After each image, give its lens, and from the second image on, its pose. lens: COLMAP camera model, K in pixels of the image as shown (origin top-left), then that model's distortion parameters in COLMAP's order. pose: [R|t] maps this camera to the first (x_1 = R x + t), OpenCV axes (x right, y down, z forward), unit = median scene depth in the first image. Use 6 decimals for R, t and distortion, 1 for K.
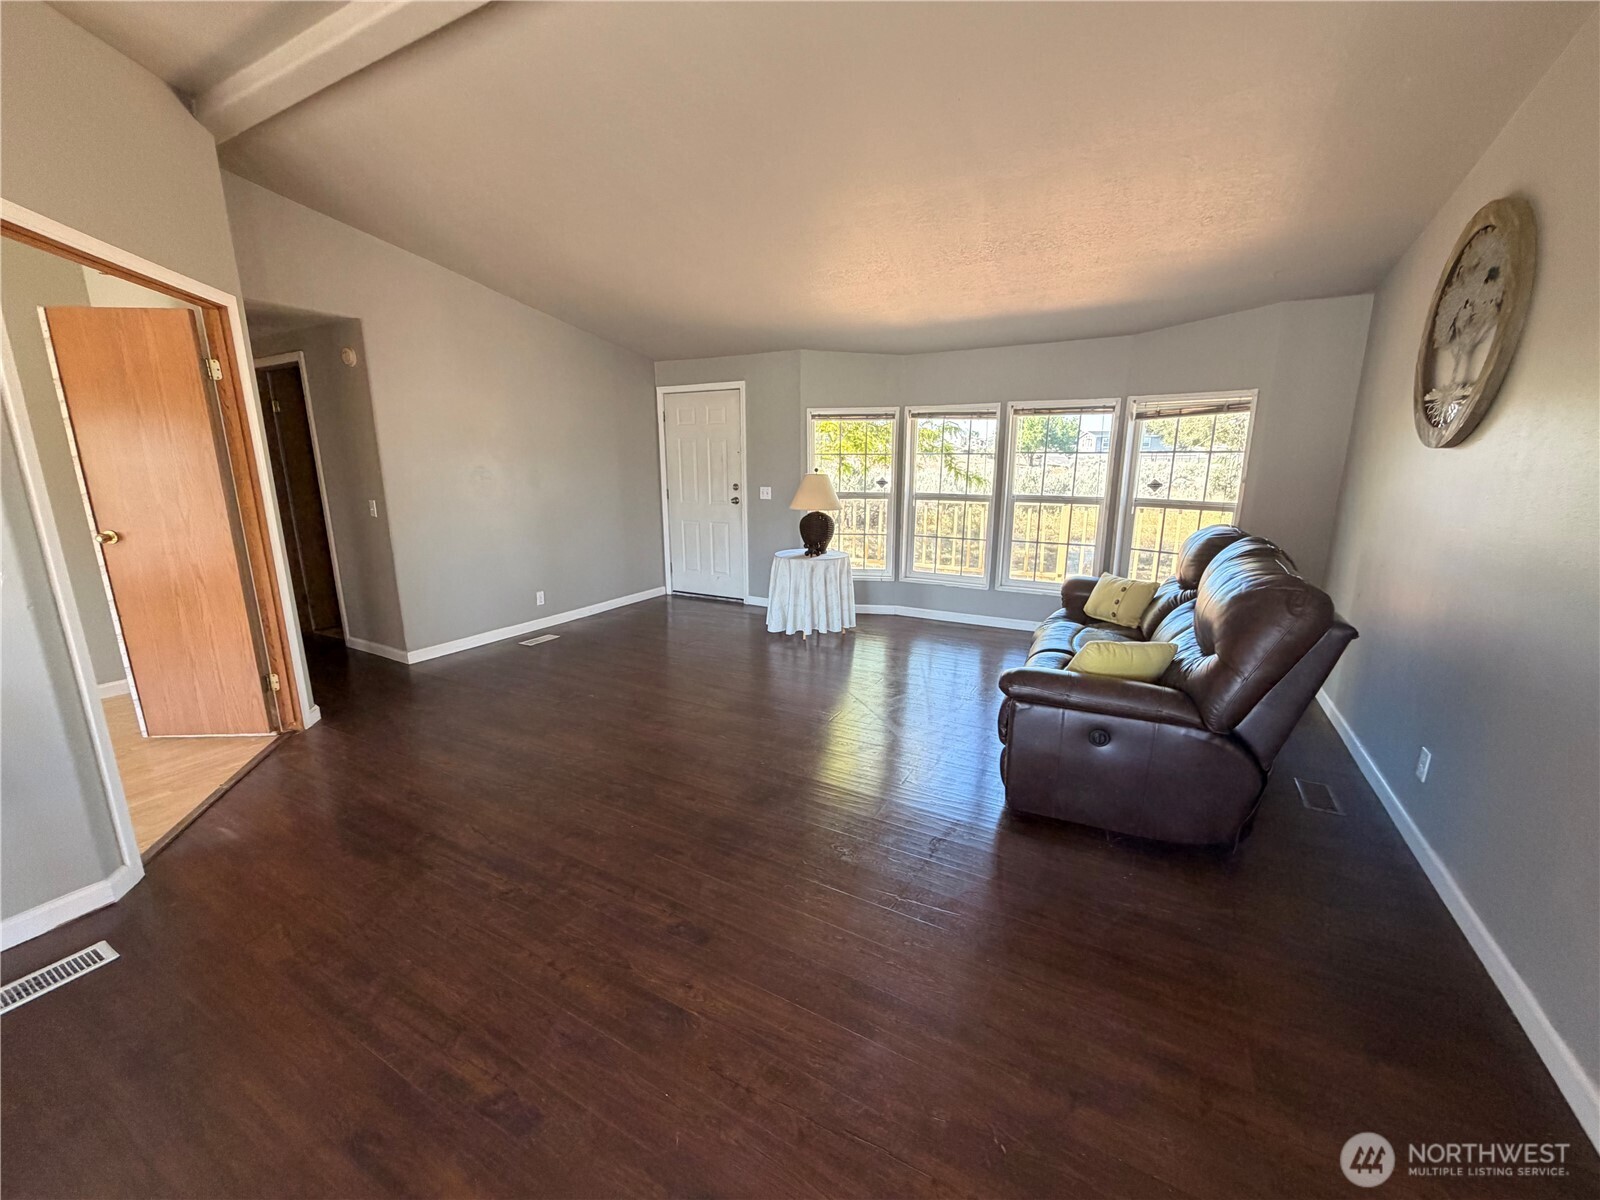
lens RADIAL K [[635.8, 0, 801.4], [0, 635.8, 605.5], [0, 0, 1]] dist [0.002387, -0.000707]
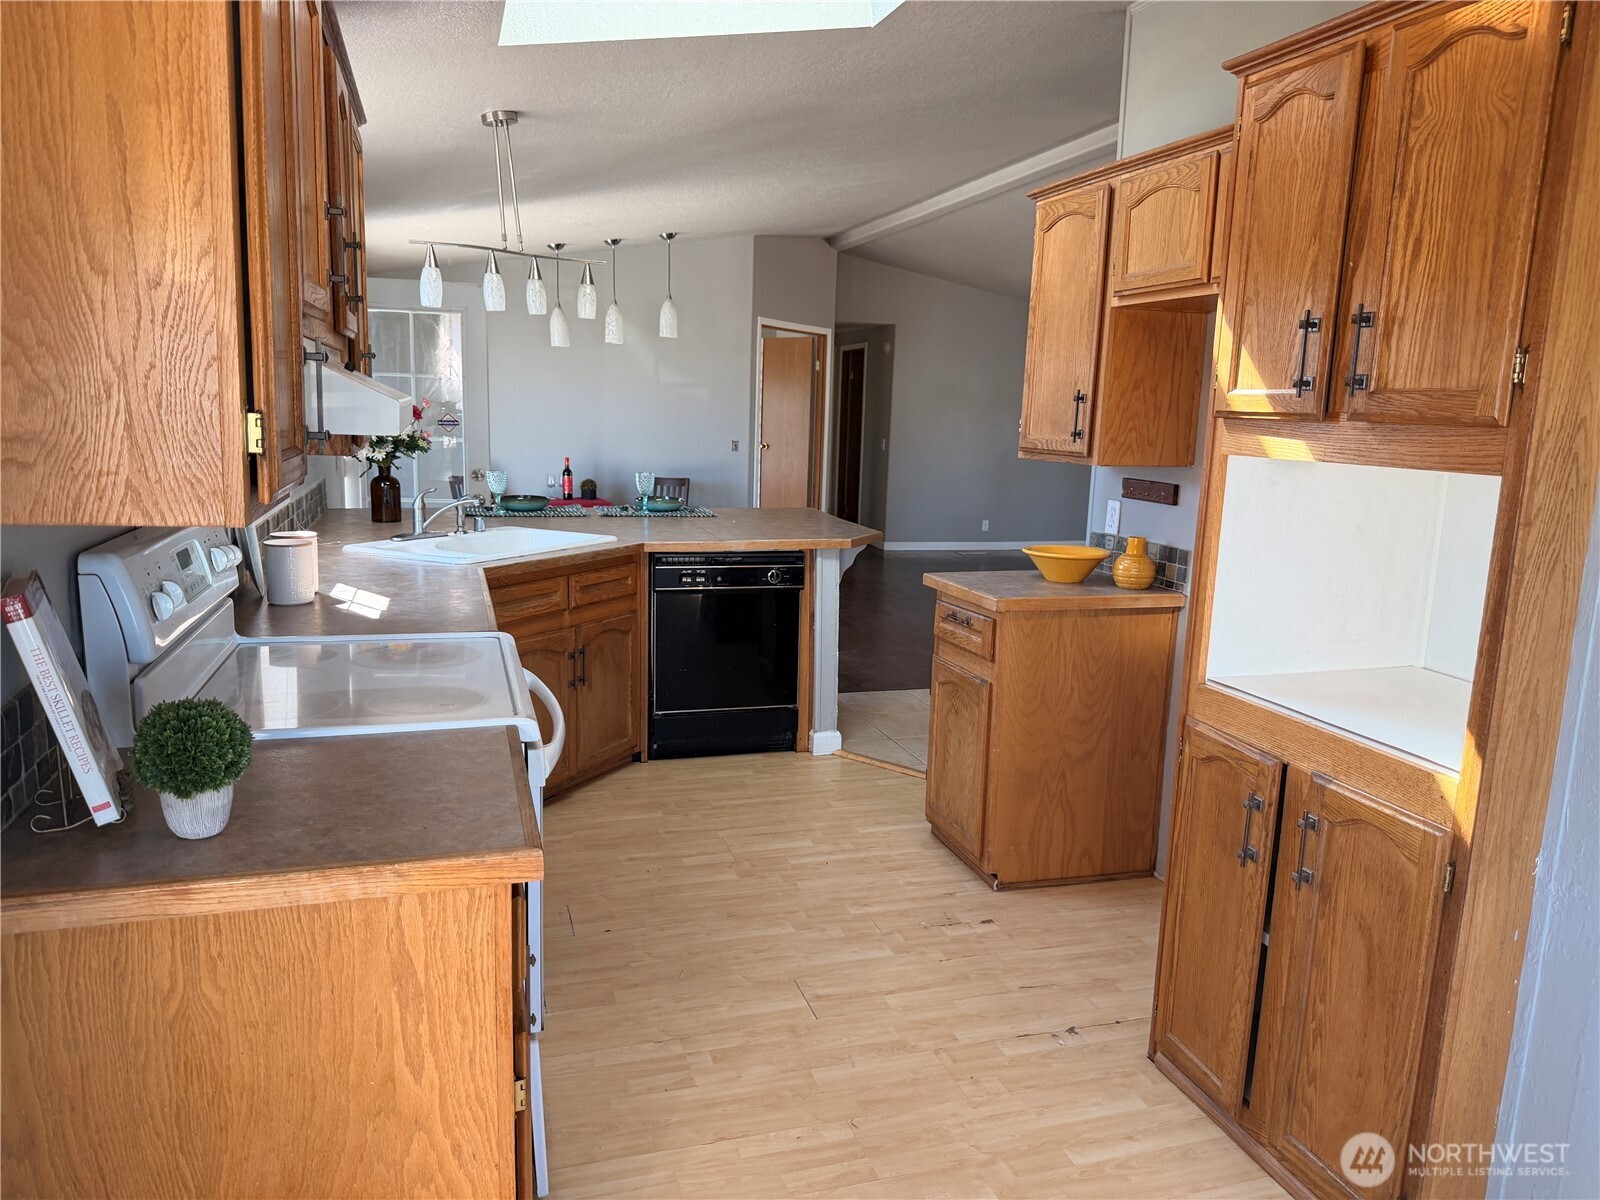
lens RADIAL K [[1105.8, 0, 801.4], [0, 1105.8, 598.6], [0, 0, 1]] dist [0.053978, -0.078356]
pose [[0.723788, 0.141649, -0.675327, 0.556676], [-0.183786, 0.982923, 0.009192, 0.120280], [0.665097, 0.117463, 0.737461, -0.562256]]
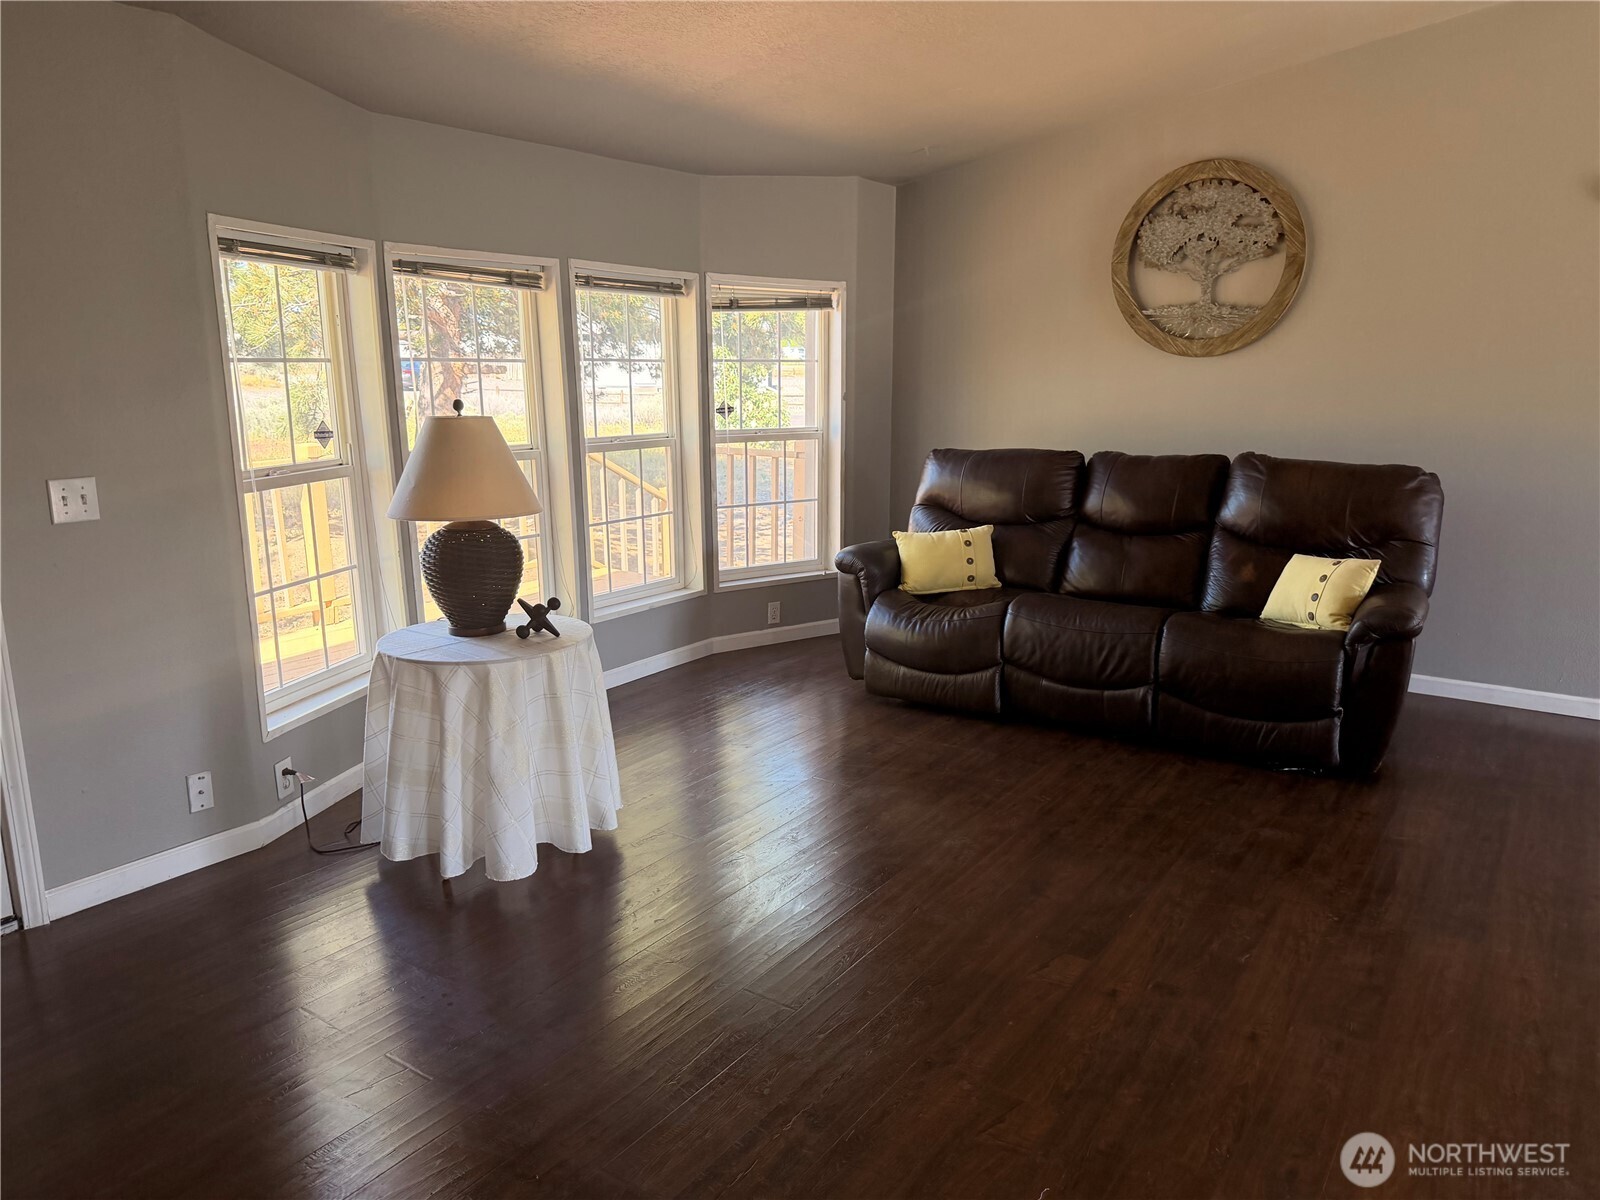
lens RADIAL K [[1105.8, 0, 793.0], [0, 1105.8, 615.9], [0, 0, 1]] dist [0.053978, -0.078356]
pose [[0.113278, -0.223273, 0.968152, -0.699653], [0.219230, 0.956024, 0.194825, -0.218487], [-0.969075, 0.190178, 0.157244, 0.890665]]
